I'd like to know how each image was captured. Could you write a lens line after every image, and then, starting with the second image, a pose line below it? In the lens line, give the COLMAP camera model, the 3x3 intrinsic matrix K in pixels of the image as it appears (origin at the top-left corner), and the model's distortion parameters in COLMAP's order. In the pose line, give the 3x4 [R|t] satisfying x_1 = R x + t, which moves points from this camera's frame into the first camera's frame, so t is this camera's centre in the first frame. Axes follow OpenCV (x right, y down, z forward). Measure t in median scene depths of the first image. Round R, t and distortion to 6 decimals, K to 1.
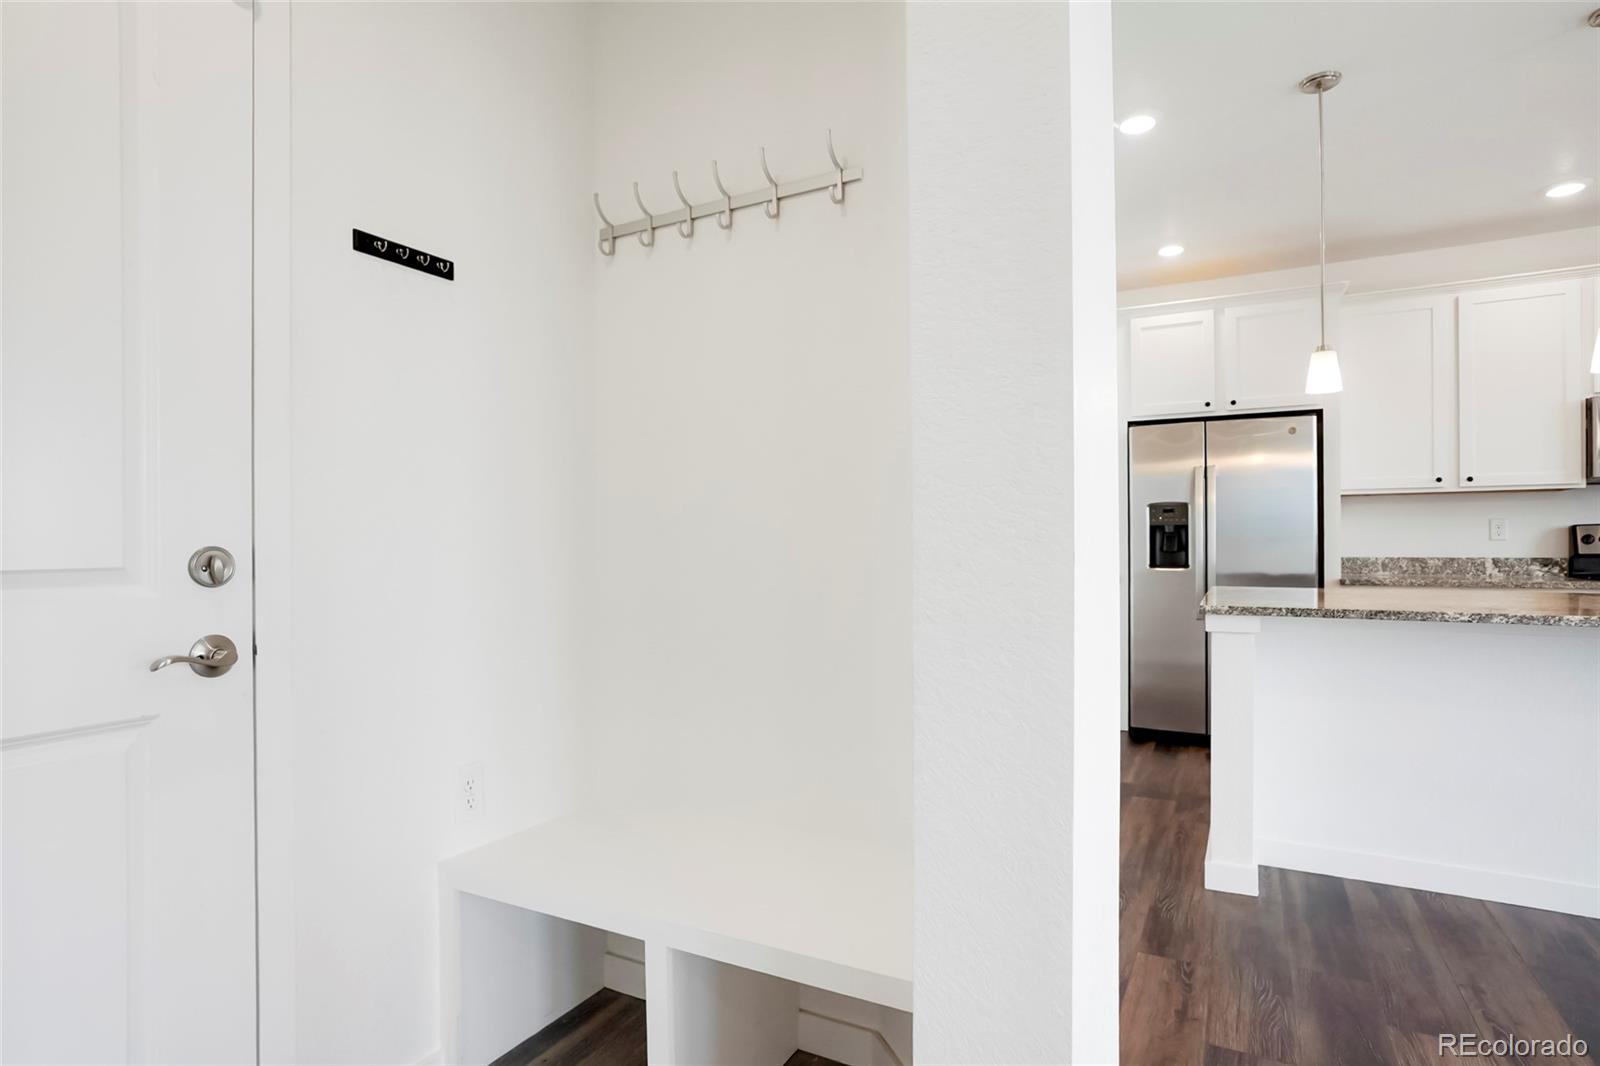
lens RADIAL K [[814.7, 0, 801.7], [0, 814.7, 538.7], [0, 0, 1]] dist [0.000975, 0.001378]
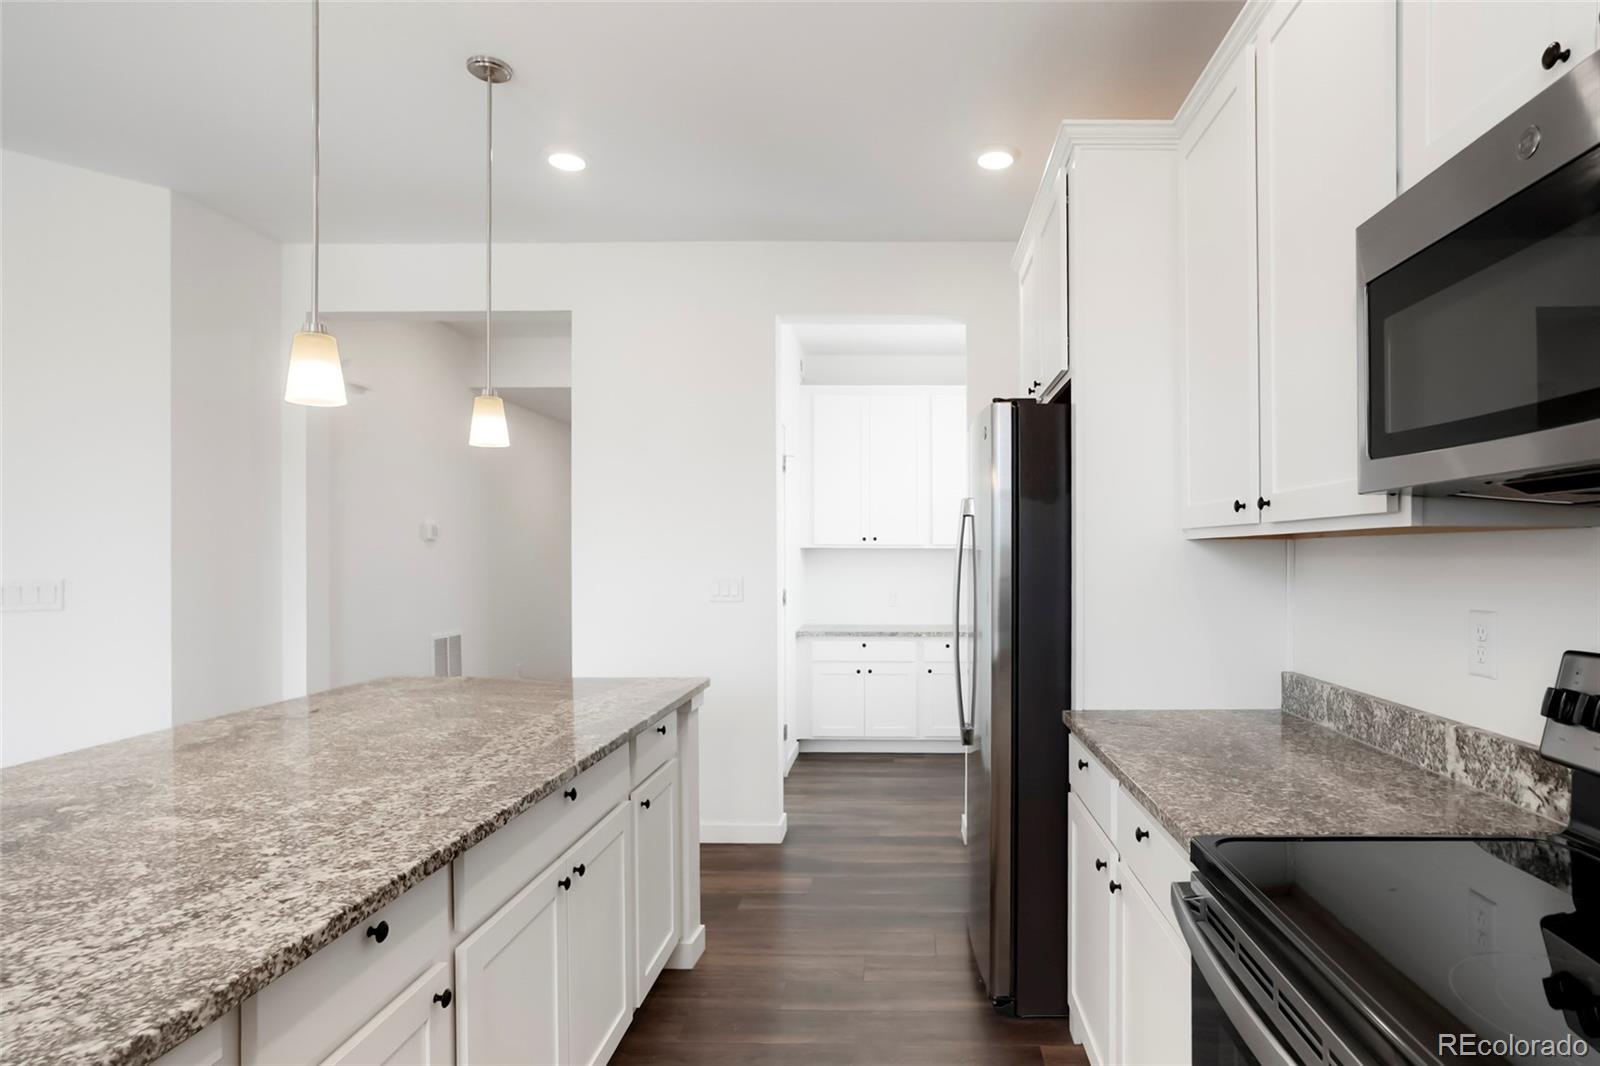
lens RADIAL K [[854.8, 0, 800.0], [0, 854.8, 533.0], [0, 0, 1]] dist [-0.004165, -0.000437]
pose [[0.353721, -0.020742, -0.935121, 1.101043], [0.004250, 0.999779, -0.020568, -0.050731], [0.935341, 0.003301, 0.353731, 0.633301]]
